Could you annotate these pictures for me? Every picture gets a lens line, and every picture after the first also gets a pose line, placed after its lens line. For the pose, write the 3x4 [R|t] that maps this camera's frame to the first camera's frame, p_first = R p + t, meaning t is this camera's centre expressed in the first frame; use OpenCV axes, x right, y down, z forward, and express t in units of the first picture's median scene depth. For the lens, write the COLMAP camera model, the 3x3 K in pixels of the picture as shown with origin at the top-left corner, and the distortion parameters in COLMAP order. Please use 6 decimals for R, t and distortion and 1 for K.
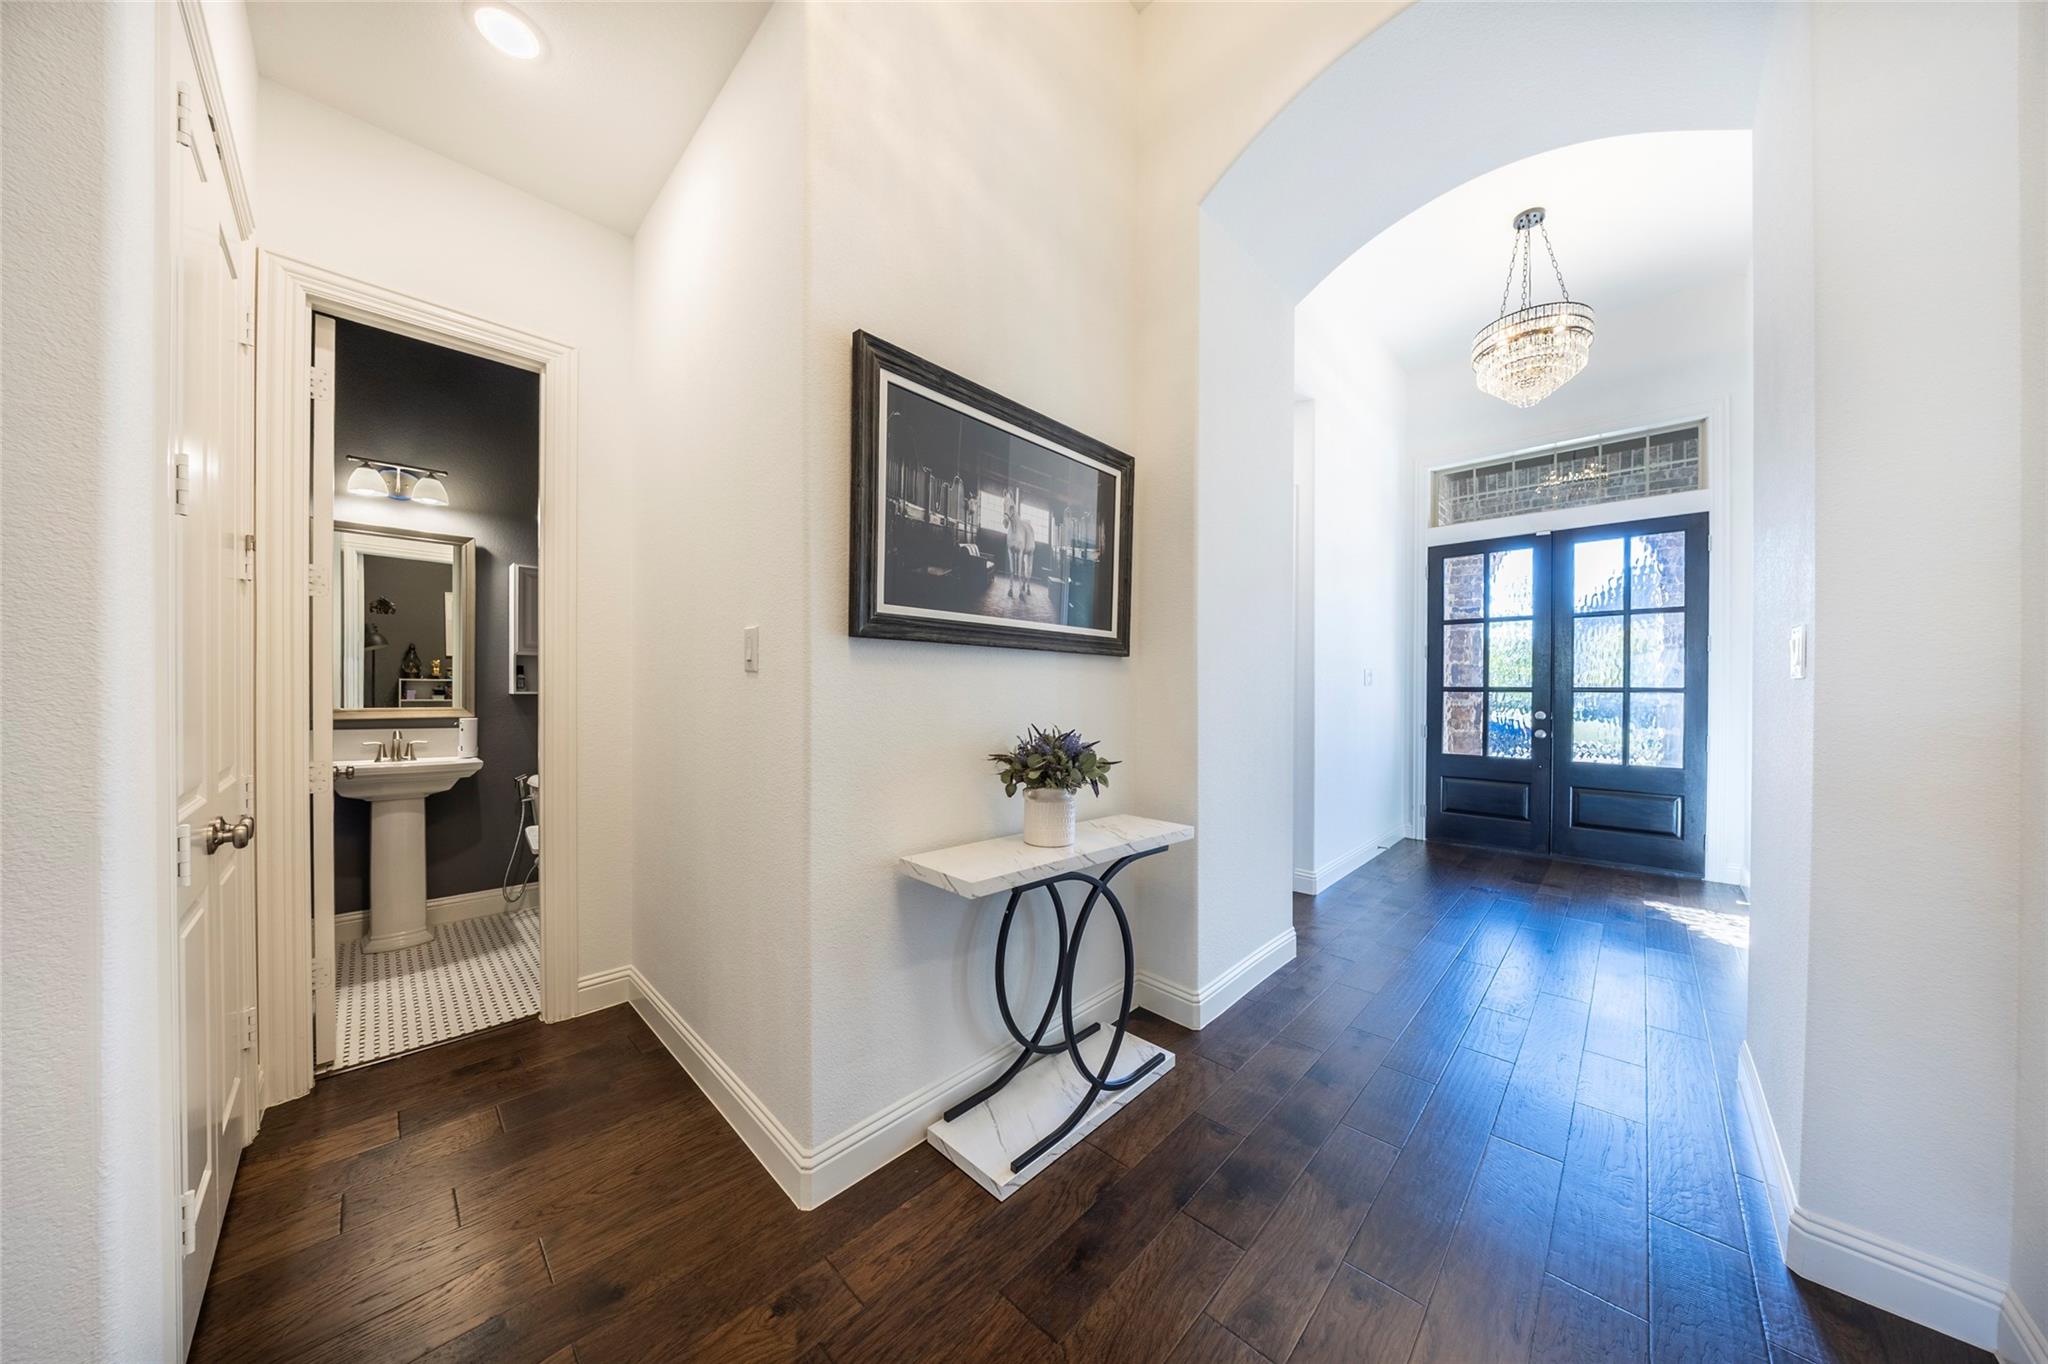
lens RADIAL K [[644.8, 0, 1026.7], [0, 644.8, 695.1], [0, 0, 1]] dist [-0.002339, -0.000109]
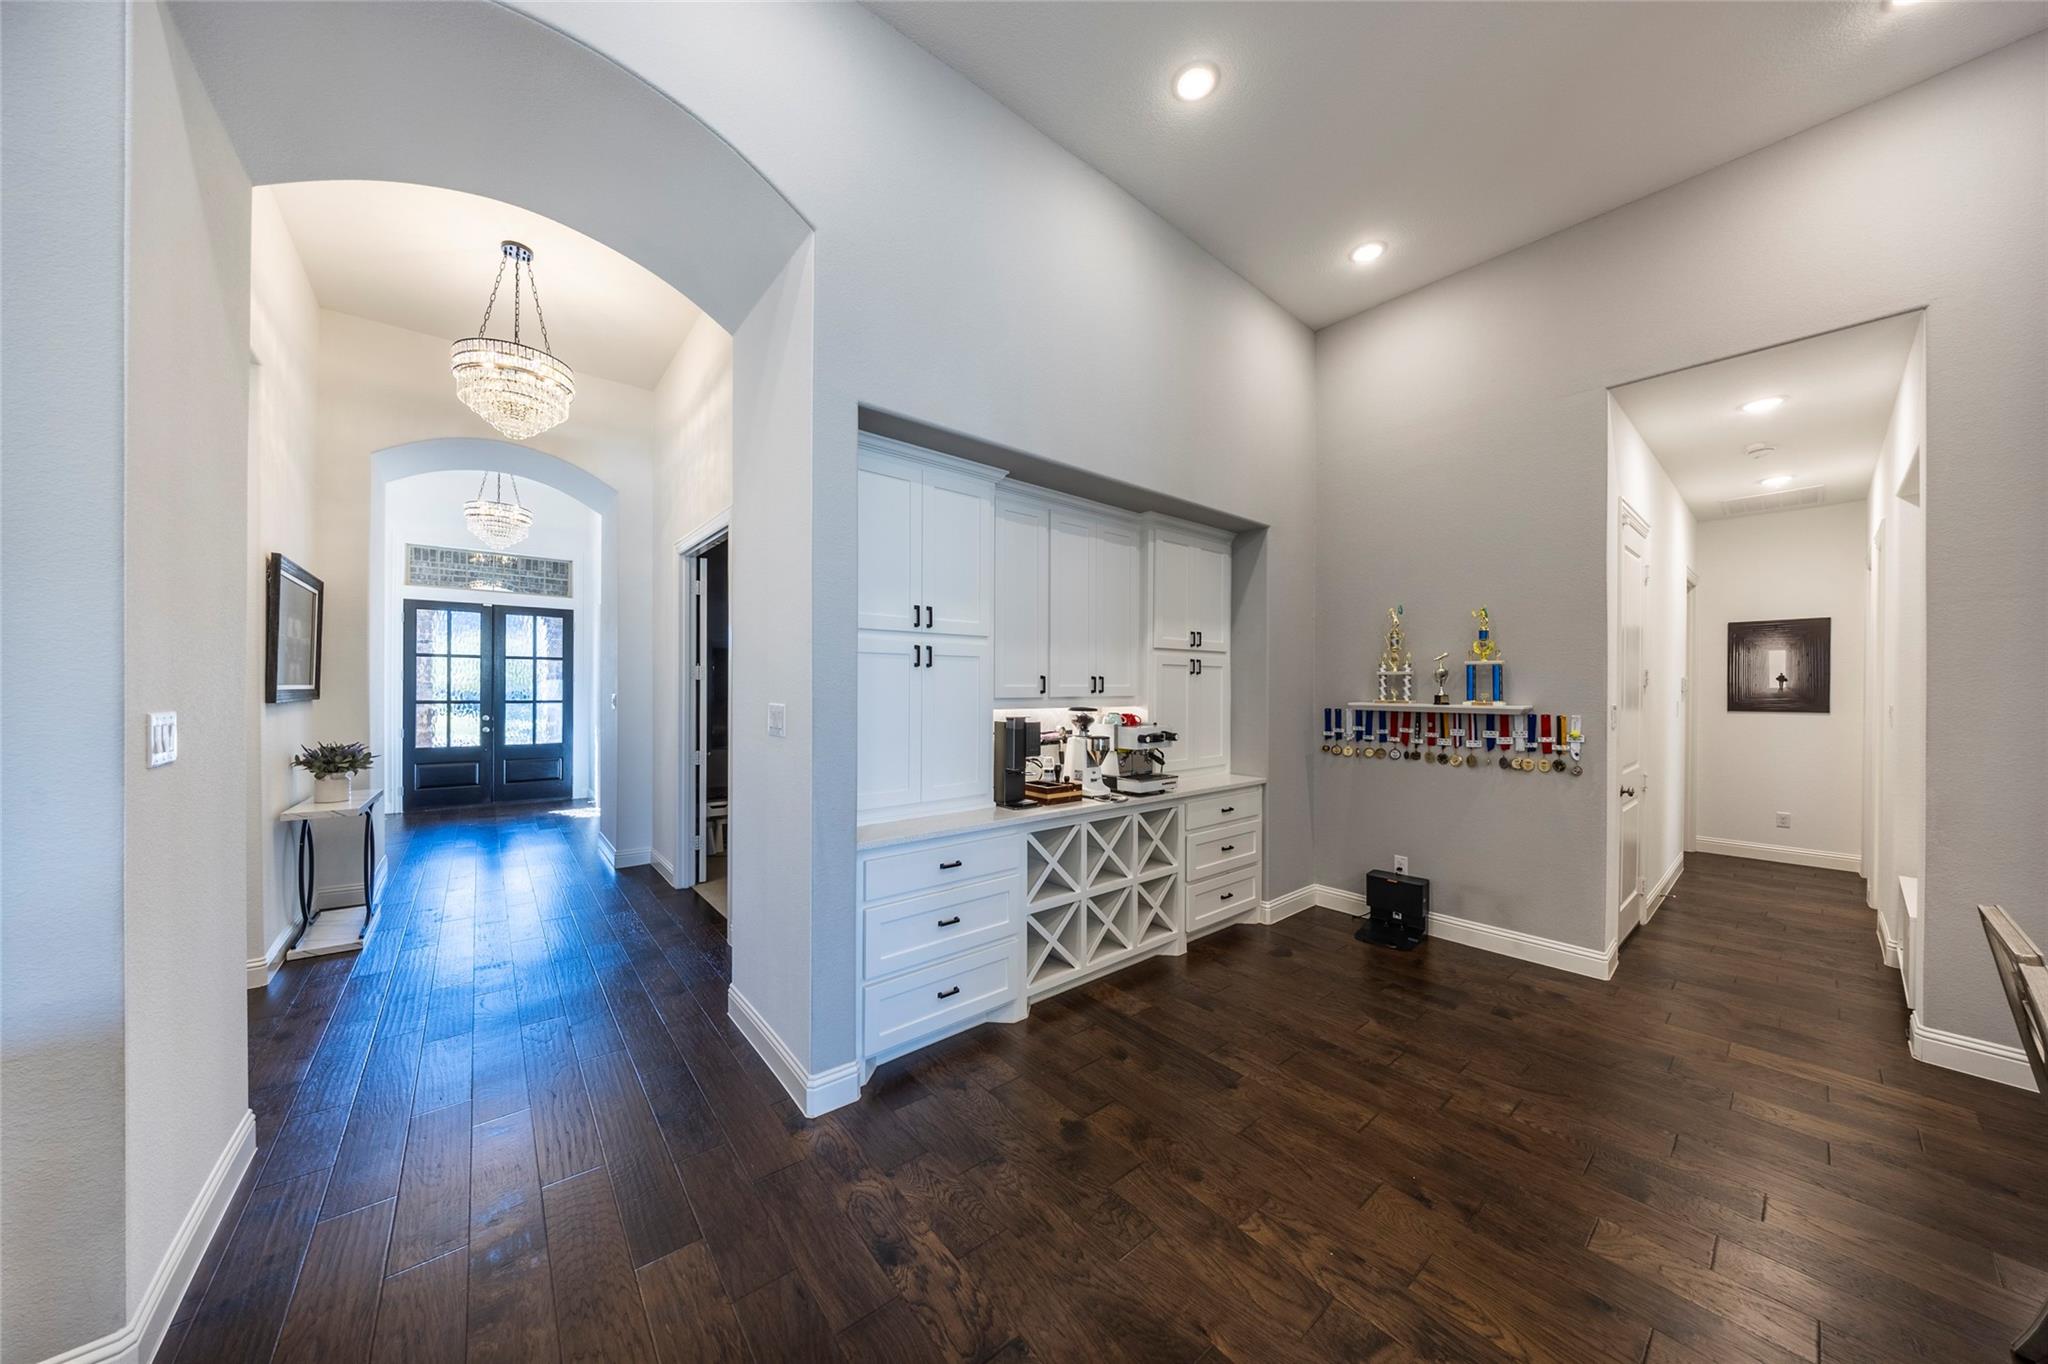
lens RADIAL K [[644.8, 0, 1017.7], [0, 644.8, 691.3], [0, 0, 1]] dist [-0.002339, -0.000109]
pose [[0.113255, -0.006546, 0.993544, -0.692555], [-0.002780, 0.999972, 0.006905, -0.052599], [-0.993562, -0.003544, 0.113233, -0.534486]]
